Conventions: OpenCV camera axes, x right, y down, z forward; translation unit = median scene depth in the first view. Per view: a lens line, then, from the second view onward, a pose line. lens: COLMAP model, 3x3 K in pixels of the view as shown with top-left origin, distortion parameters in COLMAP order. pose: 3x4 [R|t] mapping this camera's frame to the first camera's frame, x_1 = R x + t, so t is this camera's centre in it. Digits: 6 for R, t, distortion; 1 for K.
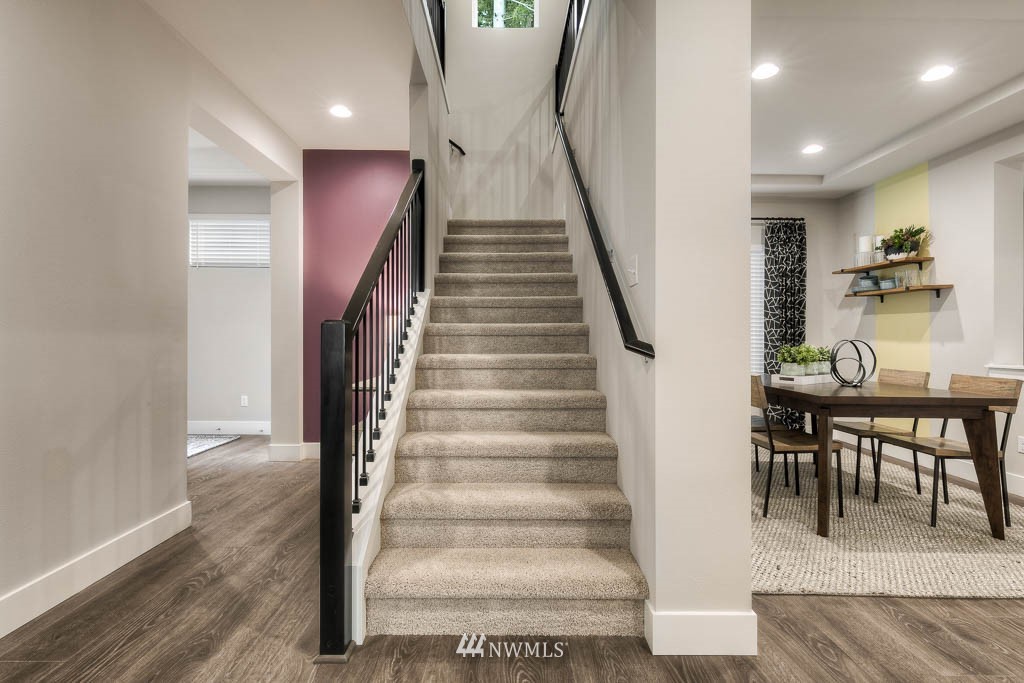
lens RADIAL K [[485.9, 0, 507.6], [0, 485.9, 331.9], [0, 0, 1]] dist [-0.001717, -0.000092]
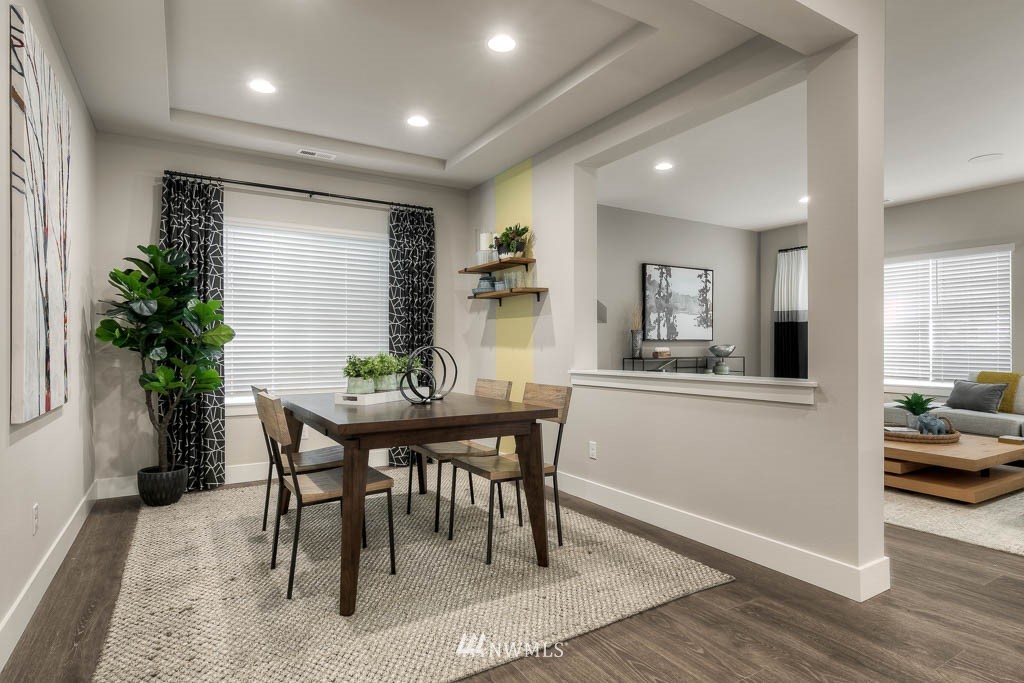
lens RADIAL K [[547.6, 0, 512.0], [0, 547.6, 341.5], [0, 0, 1]] dist [0.000152, -0.000500]
pose [[0.854129, -0.006827, 0.520016, 0.269881], [0.005108, 0.999976, 0.004737, 0.003202], [-0.520036, -0.001390, 0.854143, 0.100770]]
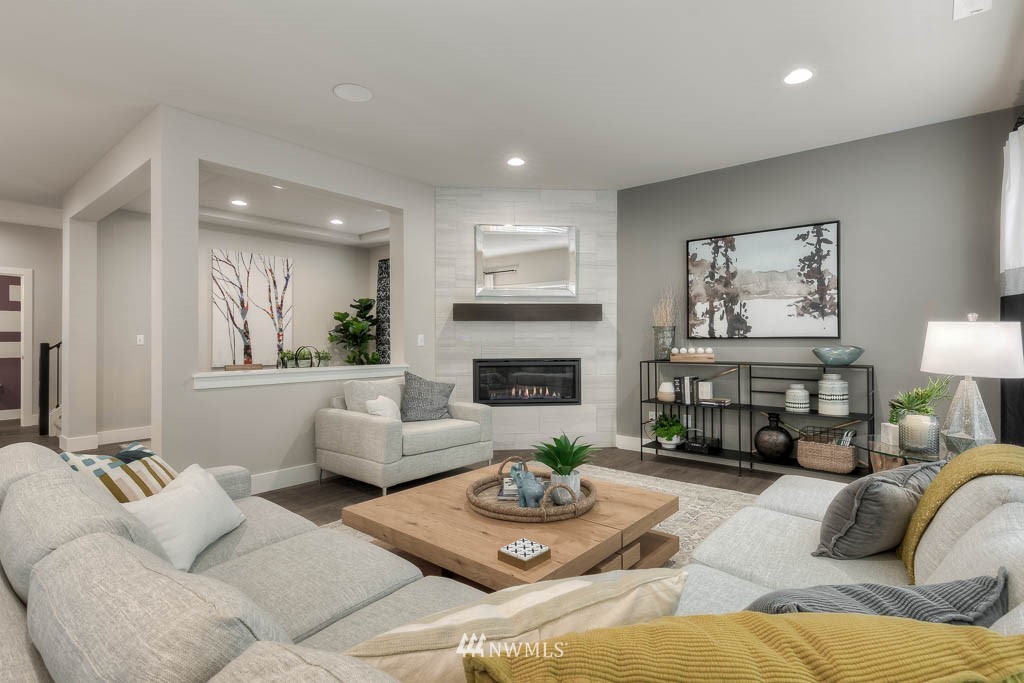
lens RADIAL K [[499.5, 0, 530.5], [0, 499.5, 333.3], [0, 0, 1]] dist [0.012255, 0.000121]
pose [[0.777940, -0.018465, -0.628067, 1.774422], [0.016426, 0.999824, -0.009050, 0.002075], [0.628123, -0.003276, 0.778107, 0.137964]]
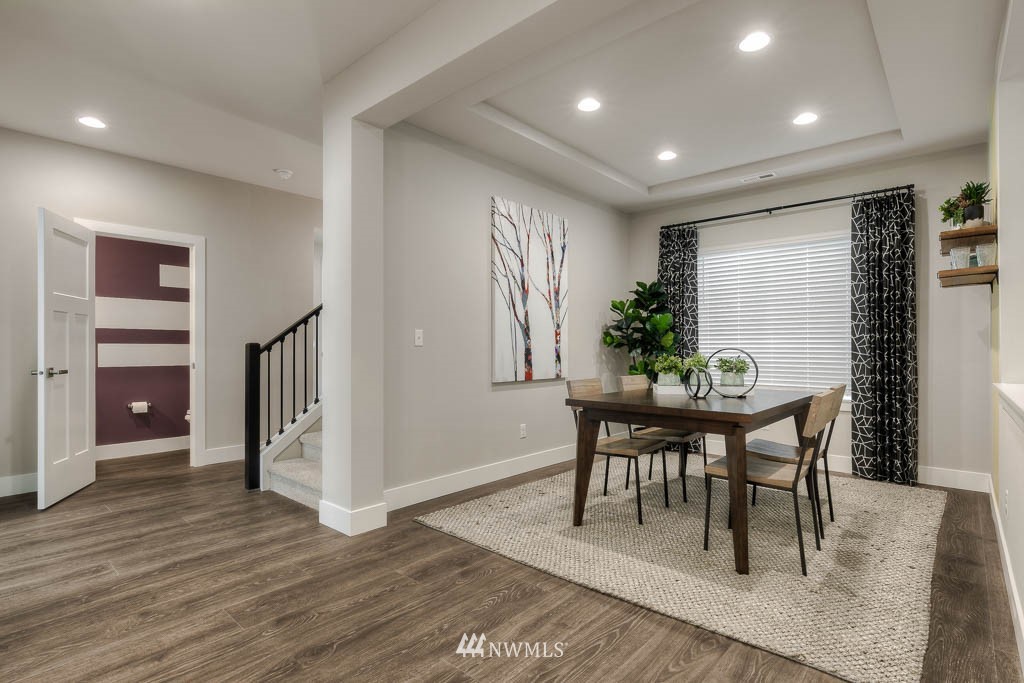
lens RADIAL K [[498.8, 0, 512.0], [0, 498.8, 341.5], [0, 0, 1]] dist [-0.000107, -0.000153]
pose [[0.750222, -0.019215, -0.660907, 0.806622], [0.013853, 0.999815, -0.013344, 0.009198], [0.661041, 0.000856, 0.750349, 0.030125]]
